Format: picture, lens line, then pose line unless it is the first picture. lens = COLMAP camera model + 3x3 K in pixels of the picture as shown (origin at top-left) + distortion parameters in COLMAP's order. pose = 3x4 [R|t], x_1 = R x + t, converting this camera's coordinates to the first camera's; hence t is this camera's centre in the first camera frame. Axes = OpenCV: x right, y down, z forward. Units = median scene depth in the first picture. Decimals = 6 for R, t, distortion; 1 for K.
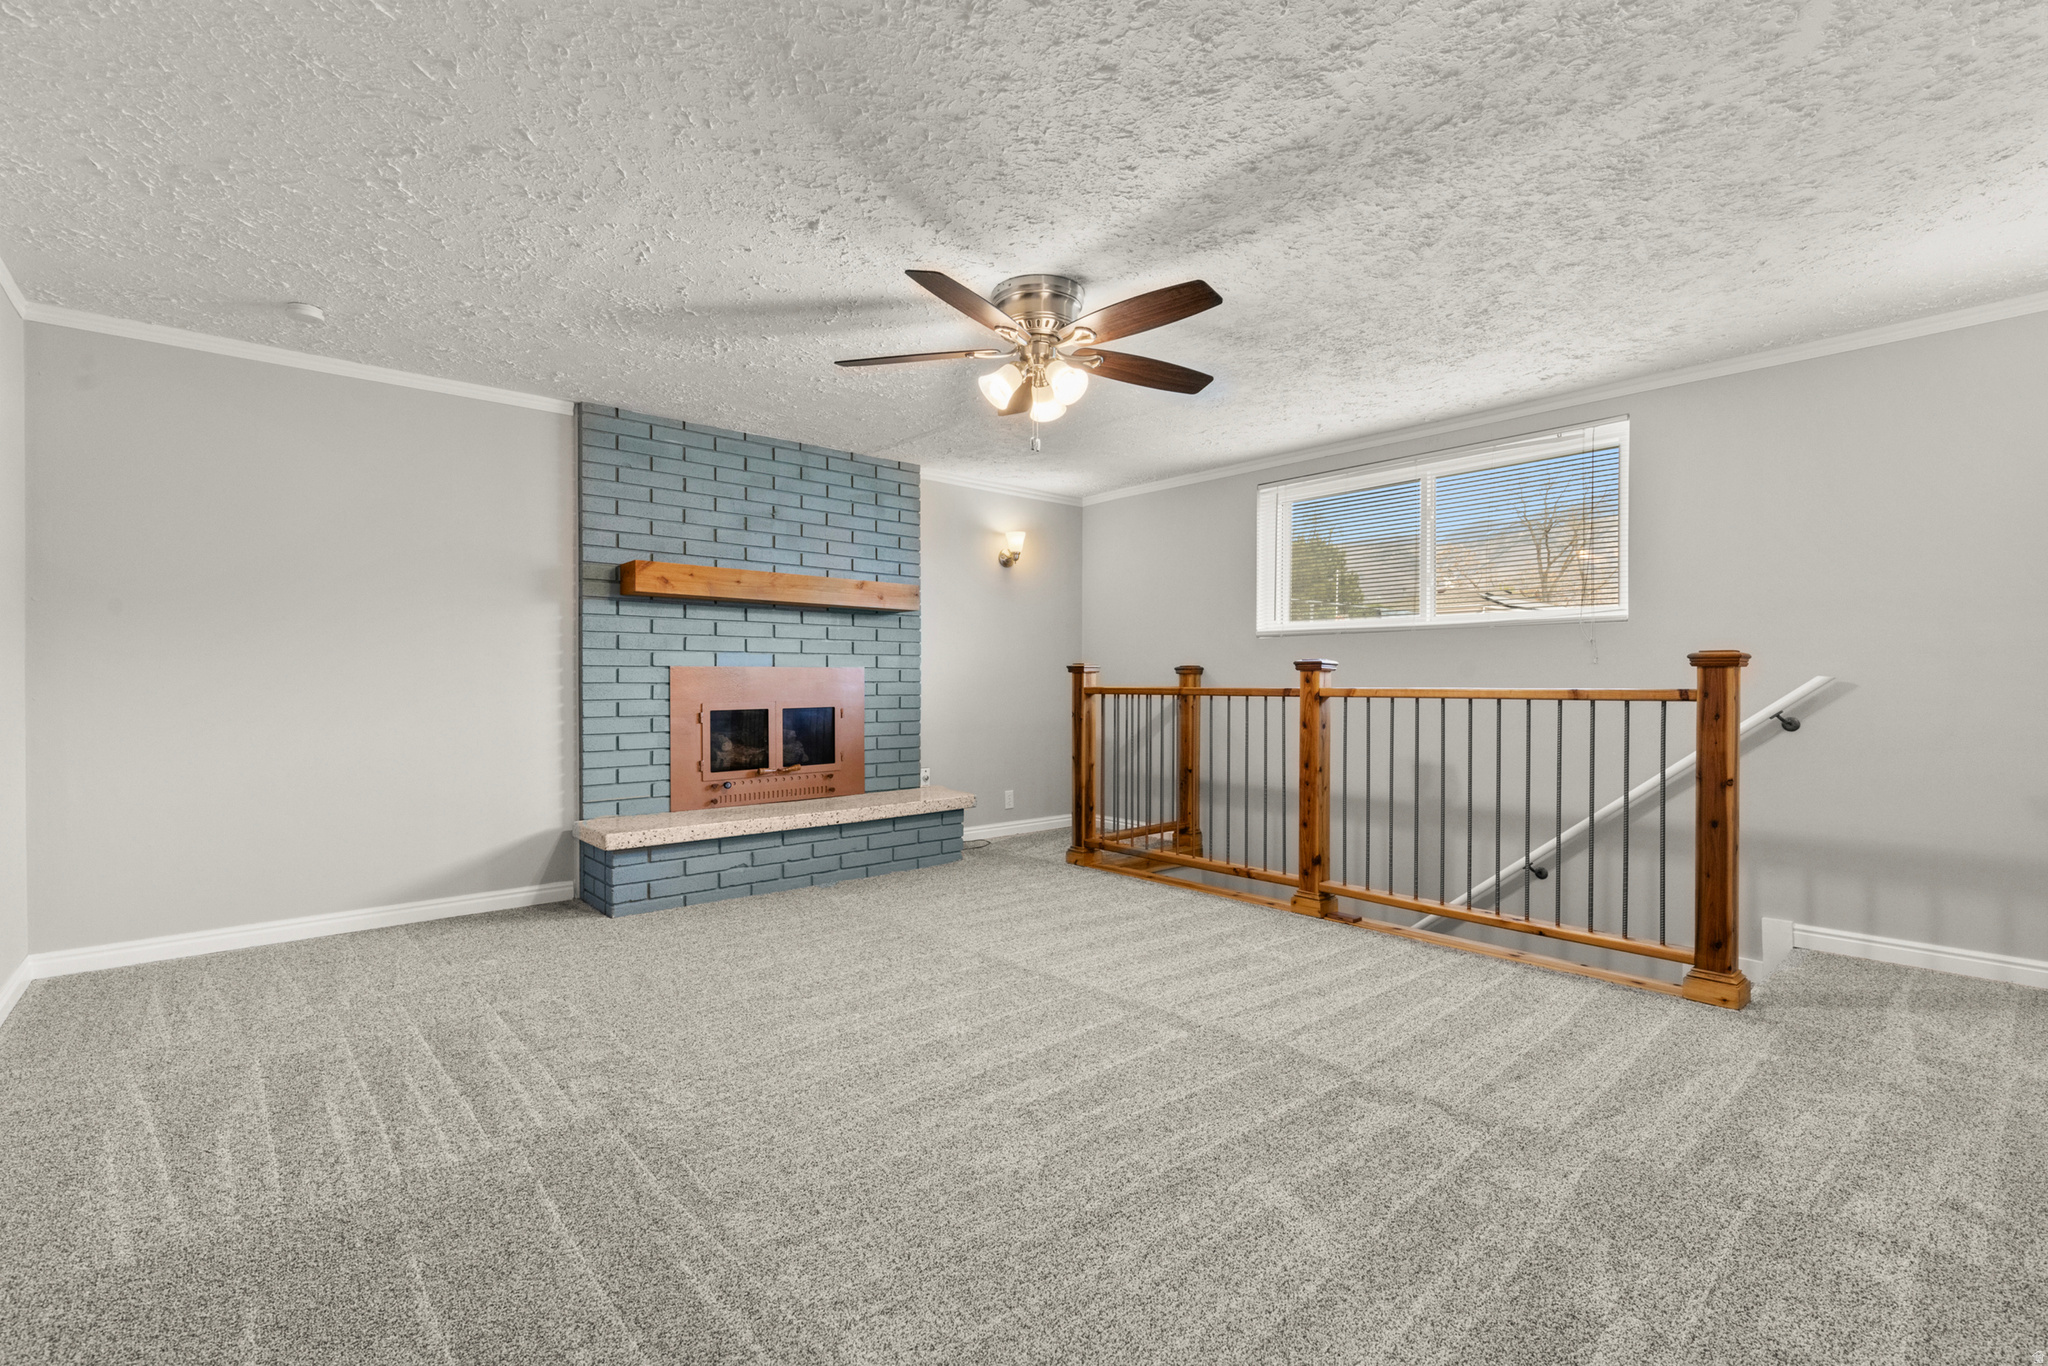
lens RADIAL K [[910.9, 0, 1001.5], [0, 910.9, 686.6], [0, 0, 1]] dist [0.009301, -0.003113]
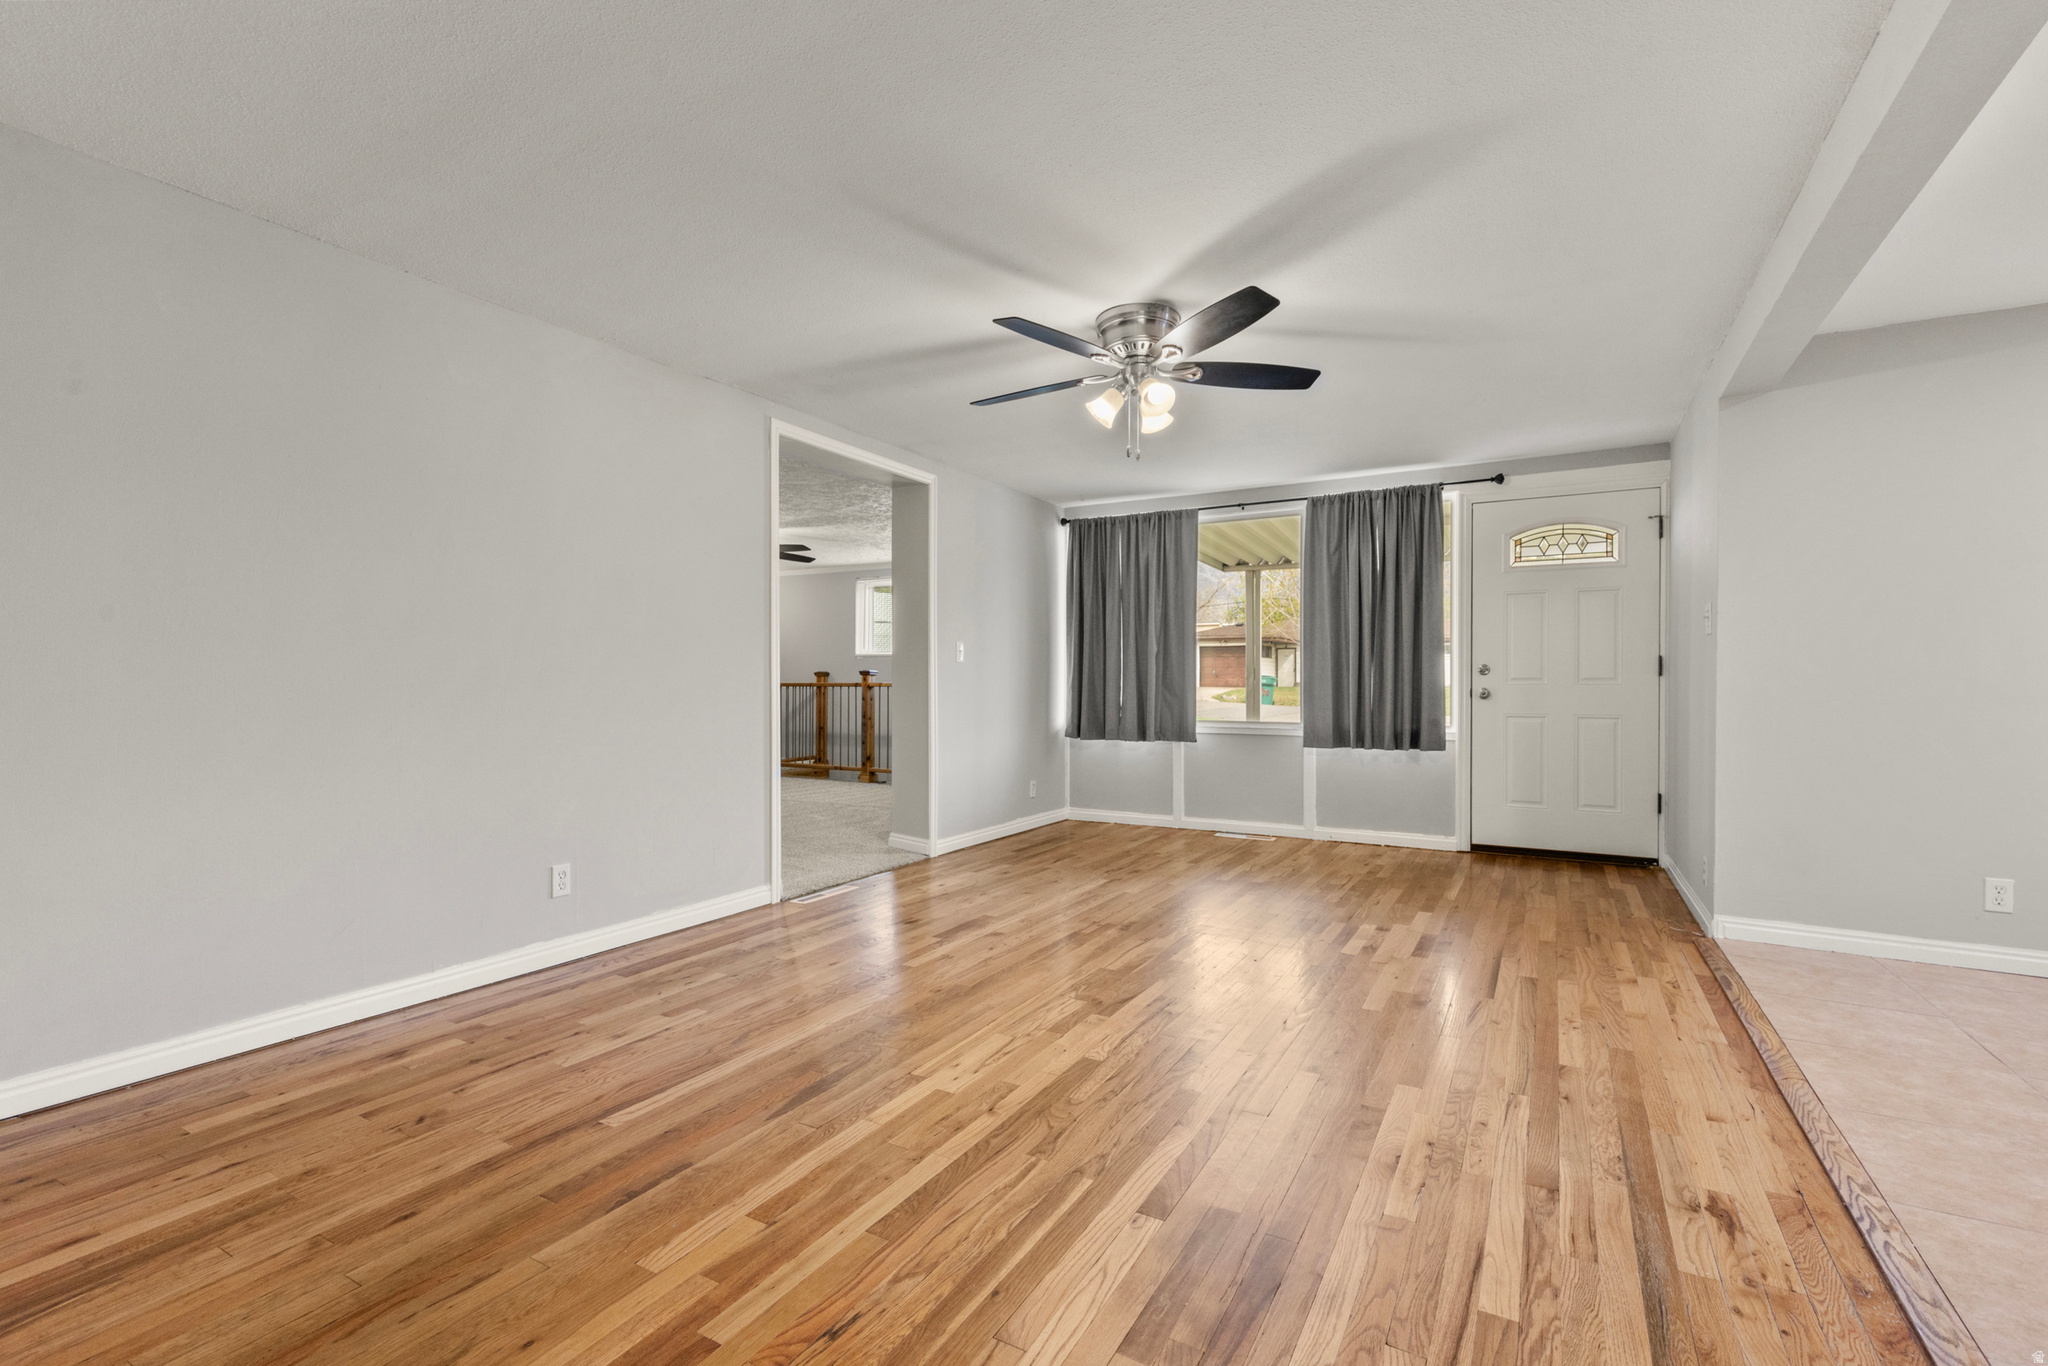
lens RADIAL K [[919.5, 0, 1018.5], [0, 919.5, 690.1], [0, 0, 1]] dist [0.004819, 0.000239]
pose [[0.938240, 0.004172, 0.345961, -0.098589], [-0.004257, 0.999991, -0.000513, 0.019860], [-0.345960, -0.000992, 0.938249, -1.282265]]
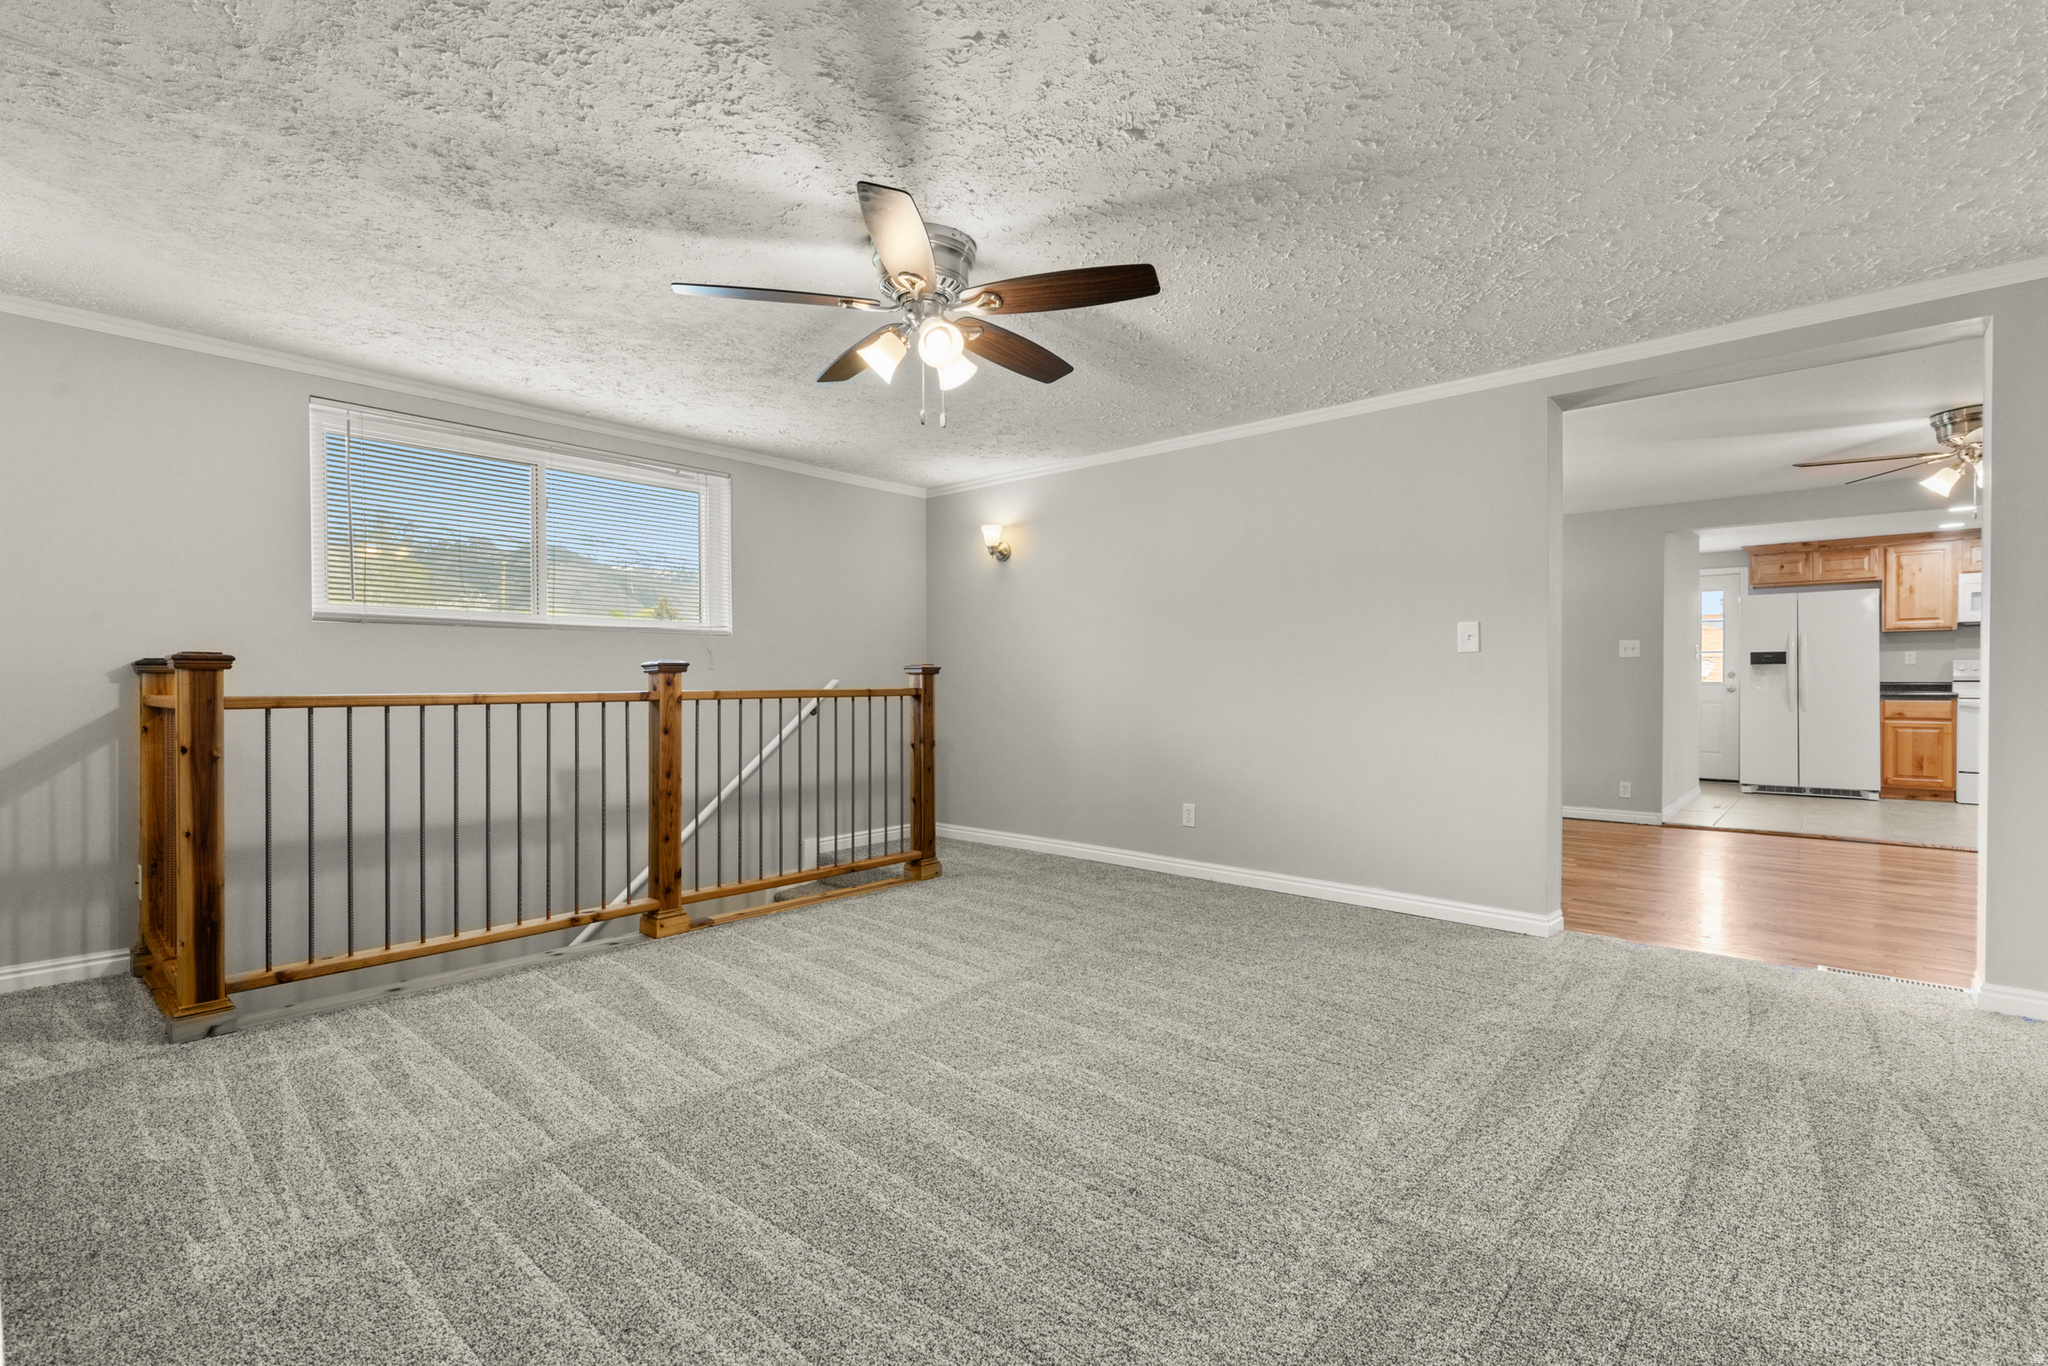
lens RADIAL K [[910.9, 0, 1035.0], [0, 910.9, 685.8], [0, 0, 1]] dist [0.009301, -0.003113]
pose [[-0.144901, -0.001870, 0.989444, -0.630352], [0.009081, 0.999954, 0.003220, -0.003570], [-0.989405, 0.009452, -0.144877, 0.755421]]
